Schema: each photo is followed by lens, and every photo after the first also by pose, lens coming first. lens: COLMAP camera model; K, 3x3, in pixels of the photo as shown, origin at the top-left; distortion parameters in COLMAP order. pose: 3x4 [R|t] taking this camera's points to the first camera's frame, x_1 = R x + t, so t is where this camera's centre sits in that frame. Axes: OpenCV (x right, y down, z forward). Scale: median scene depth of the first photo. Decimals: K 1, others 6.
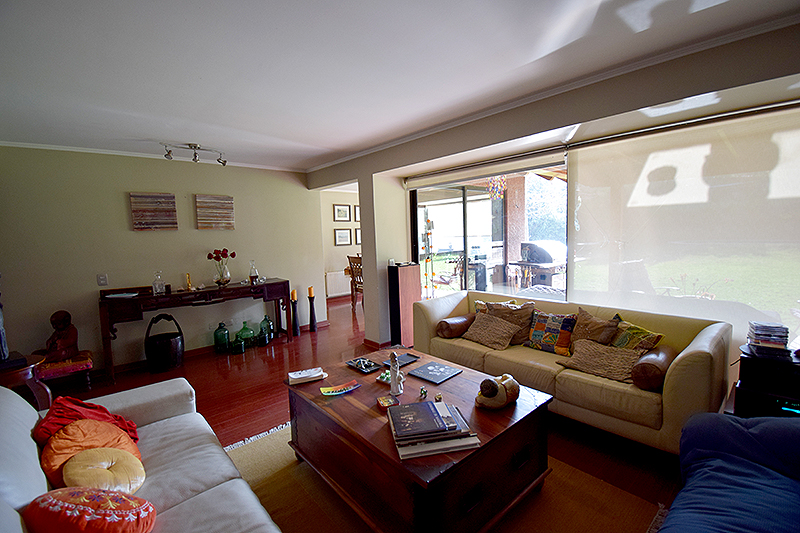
lens RADIAL K [[360.0, 0, 406.1], [0, 360.0, 269.8], [0, 0, 1]] dist [-0.007181, -0.003576]
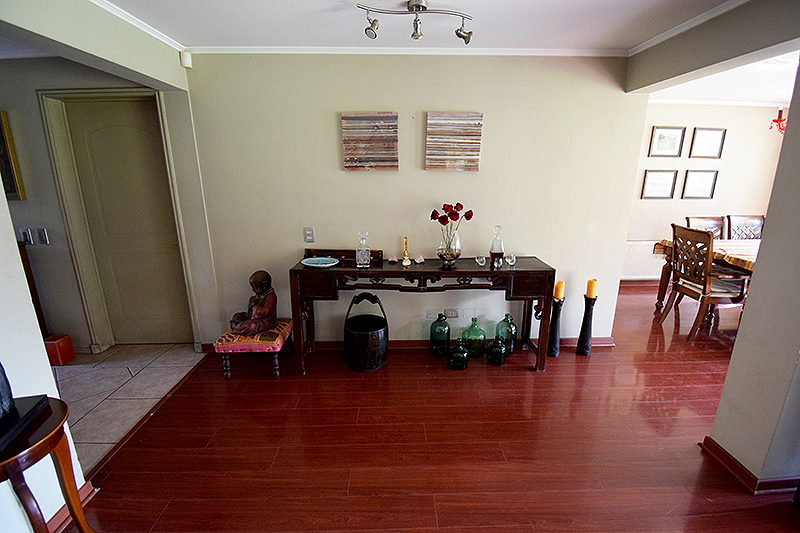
lens RADIAL K [[360.0, 0, 400.5], [0, 360.0, 267.9], [0, 0, 1]] dist [-0.007181, -0.003576]
pose [[0.751779, 0.199358, -0.628558, -0.169733], [-0.088938, 0.975150, 0.202912, -0.066818], [0.653390, -0.096643, 0.750827, 0.460616]]
